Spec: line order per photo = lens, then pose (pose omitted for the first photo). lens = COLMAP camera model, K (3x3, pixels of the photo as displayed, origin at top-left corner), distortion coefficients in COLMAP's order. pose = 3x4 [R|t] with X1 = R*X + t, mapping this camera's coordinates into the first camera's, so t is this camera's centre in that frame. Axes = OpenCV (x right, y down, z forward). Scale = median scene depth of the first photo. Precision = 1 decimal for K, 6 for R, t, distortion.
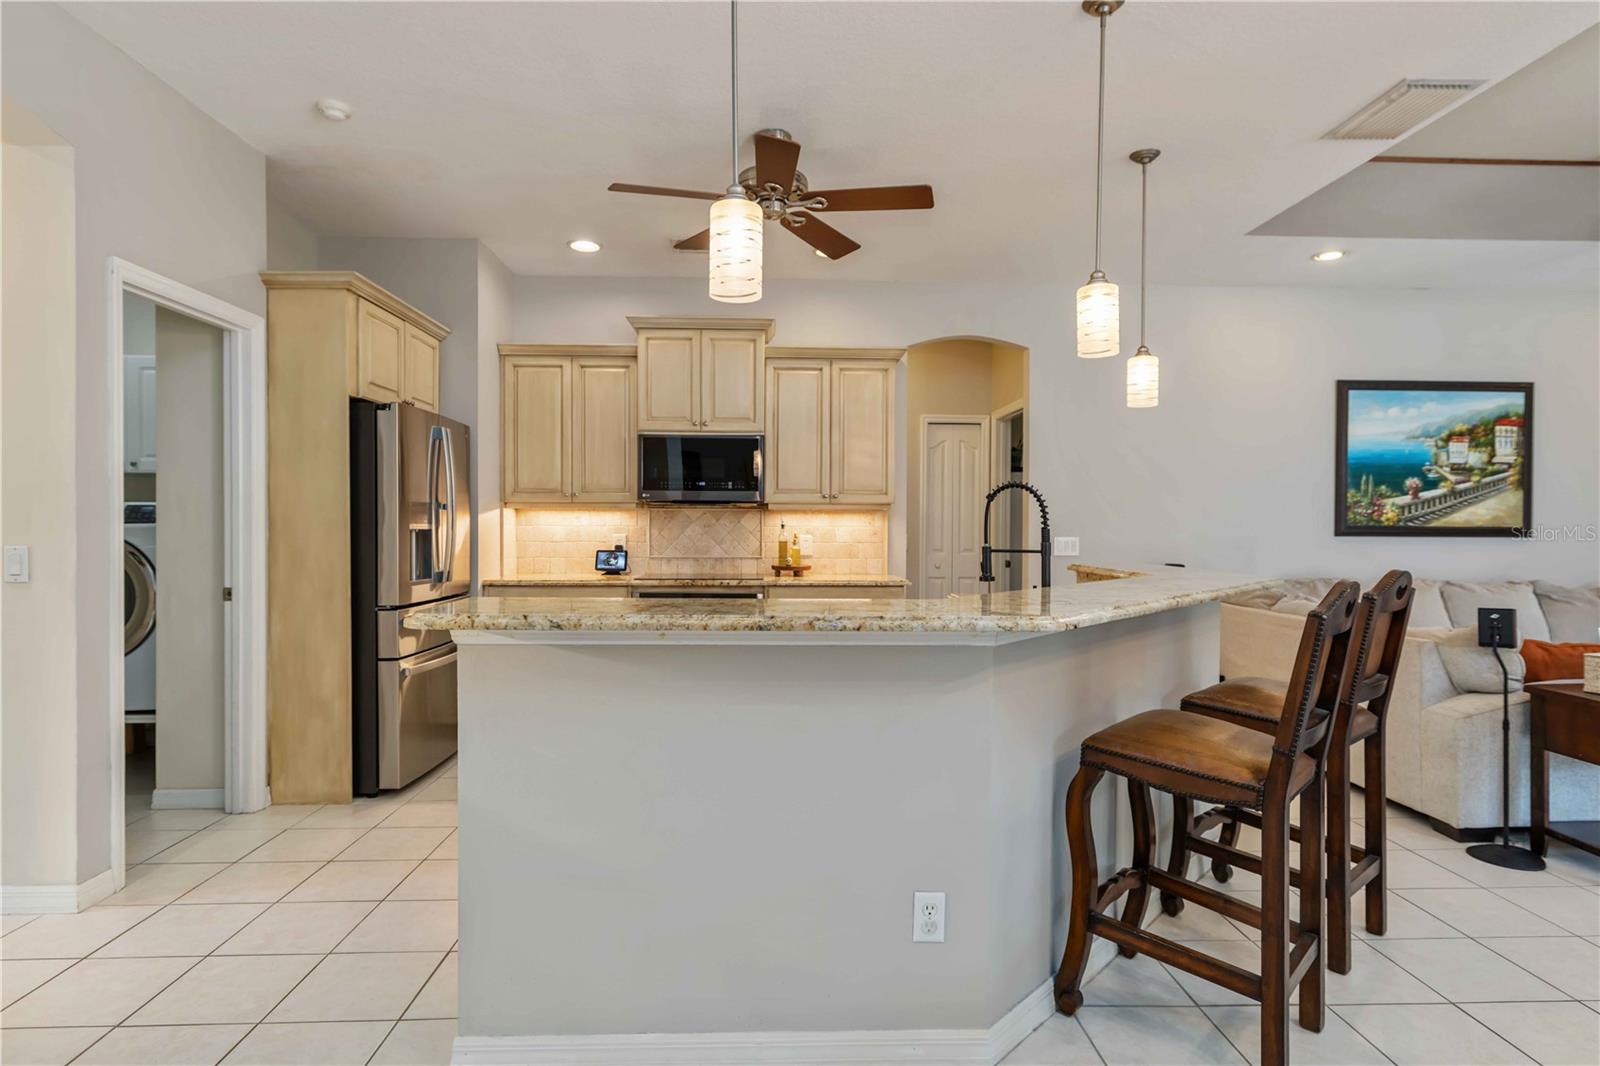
lens RADIAL K [[846.7, 0, 795.8], [0, 846.7, 531.0], [0, 0, 1]] dist [0.000689, 0.001939]
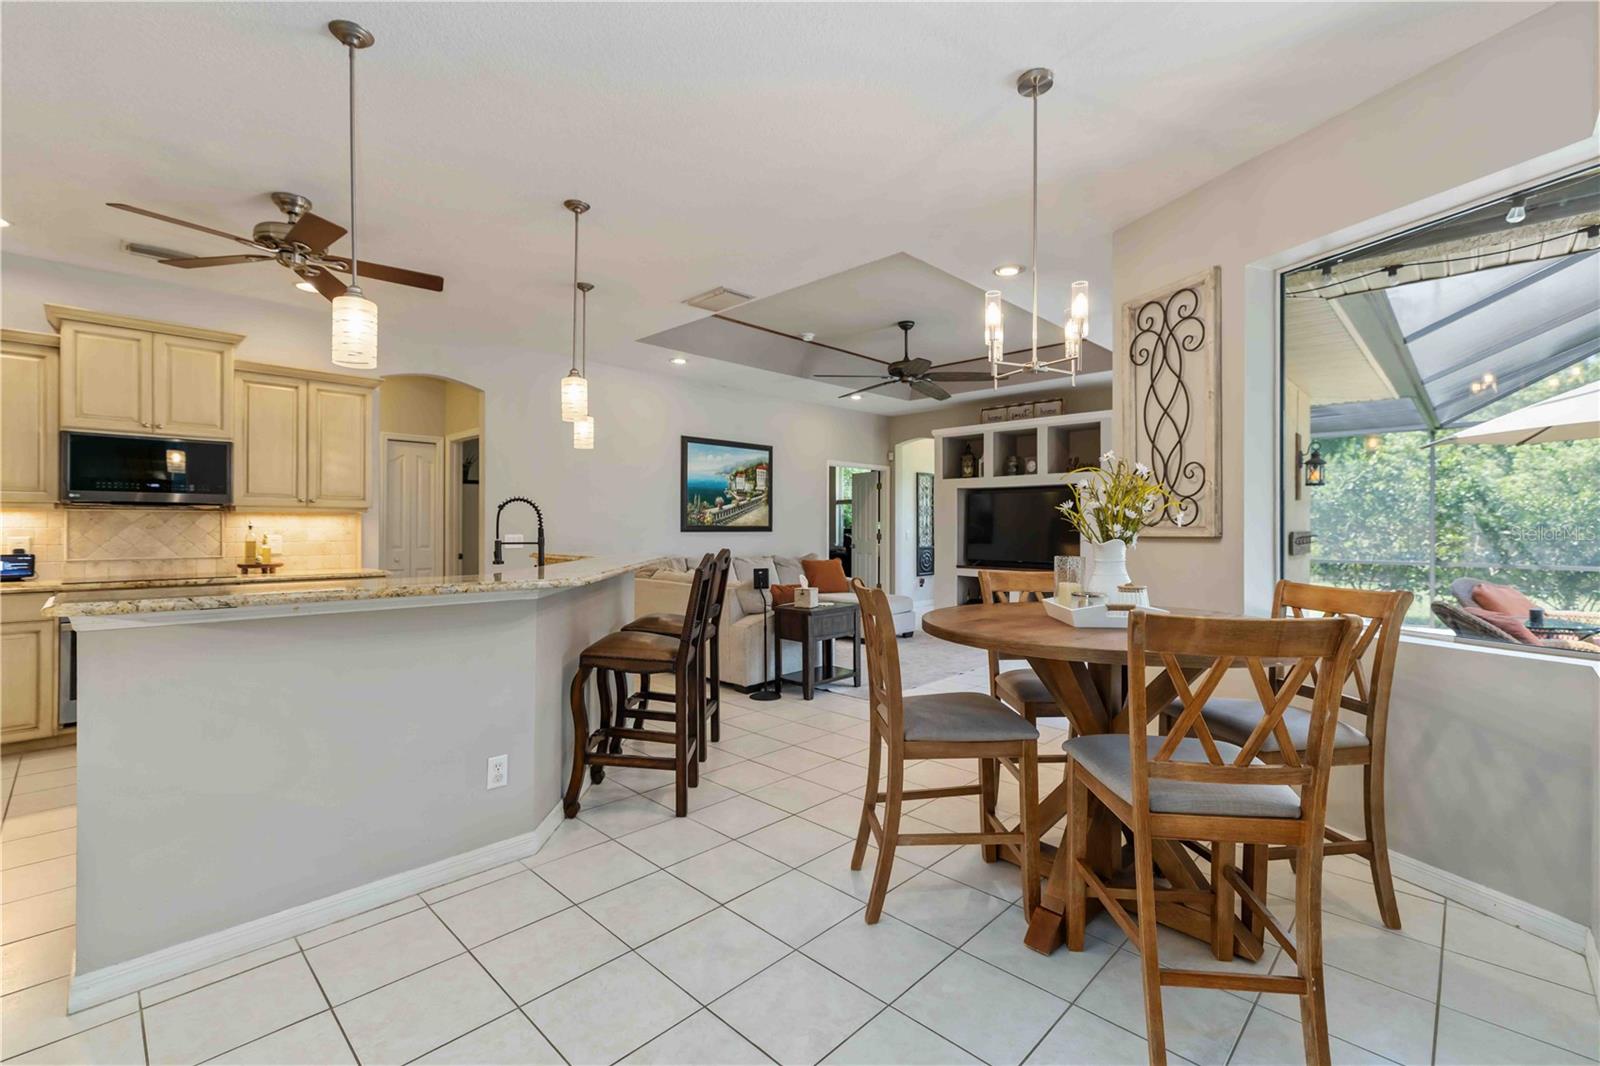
lens RADIAL K [[695.1, 0, 799.8], [0, 695.1, 523.6], [0, 0, 1]] dist [0.002778, 0.000112]
pose [[0.725411, -0.000258, 0.688316, -0.124153], [0.006364, 0.999960, -0.006332, -0.000254], [-0.688286, 0.008974, 0.725384, -0.130529]]
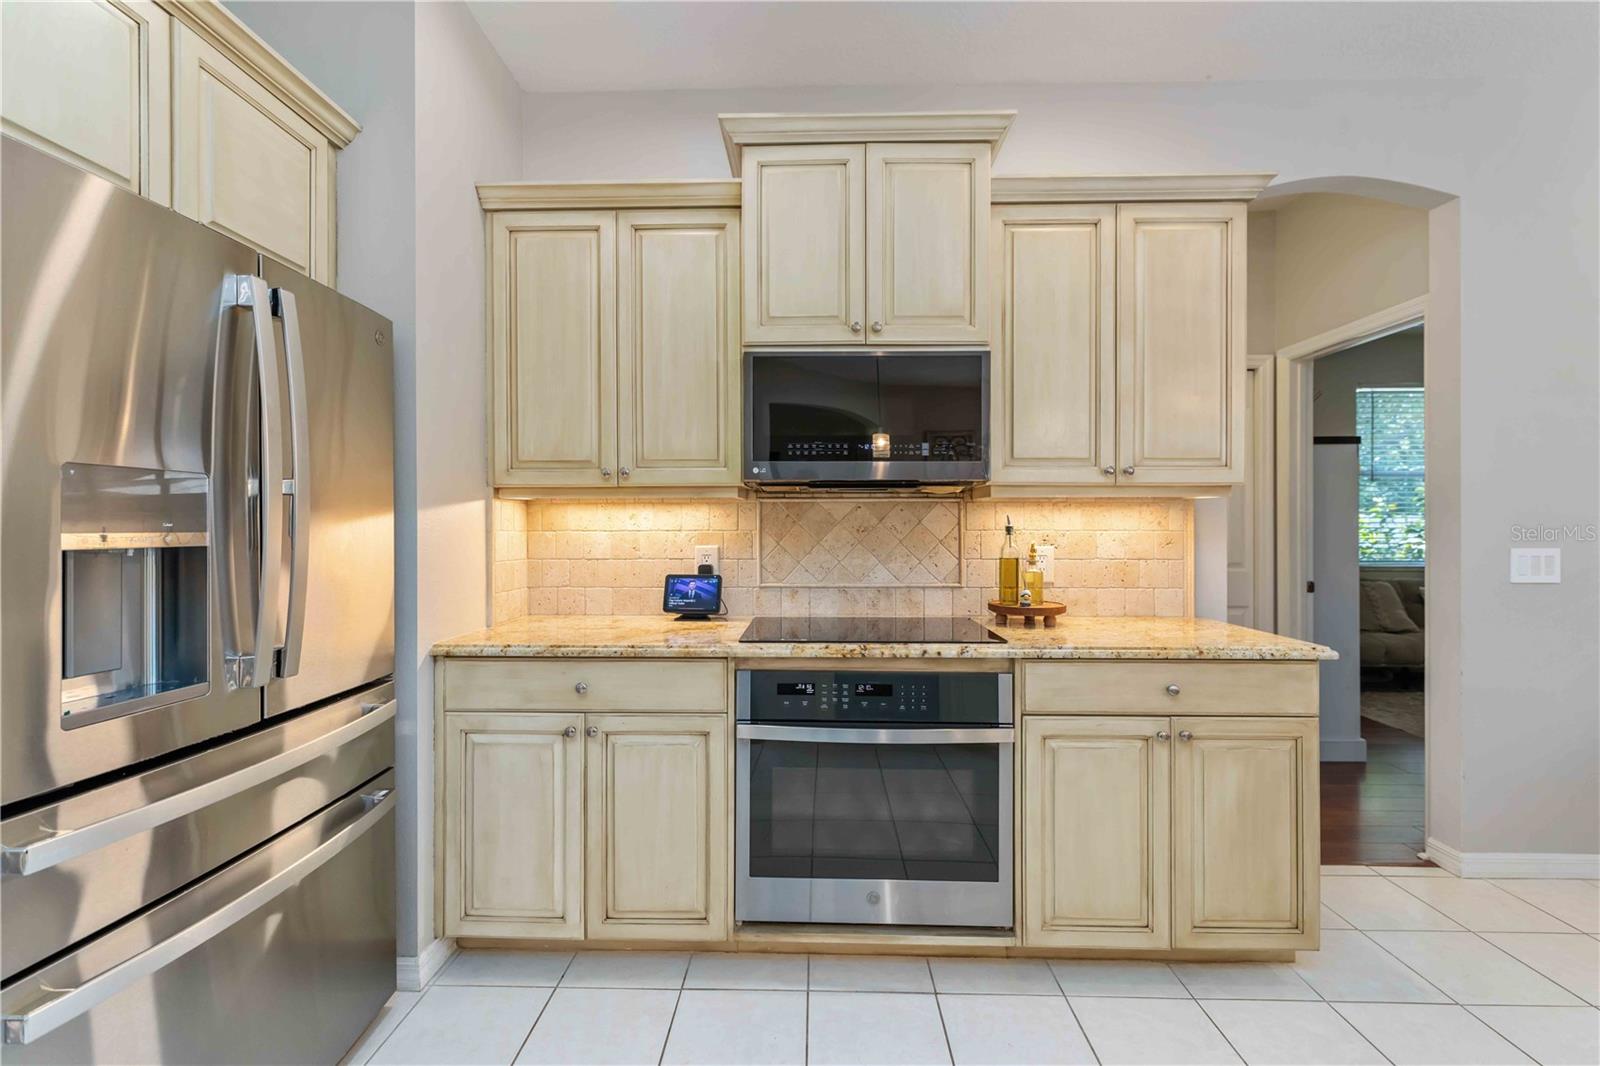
lens RADIAL K [[695.1, 0, 796.5], [0, 695.1, 525.2], [0, 0, 1]] dist [0.002778, 0.000112]
pose [[0.997719, -0.005329, -0.067298, -0.126014], [0.004783, 0.999954, -0.008274, -0.006055], [0.067339, 0.007933, 0.997699, 0.581875]]
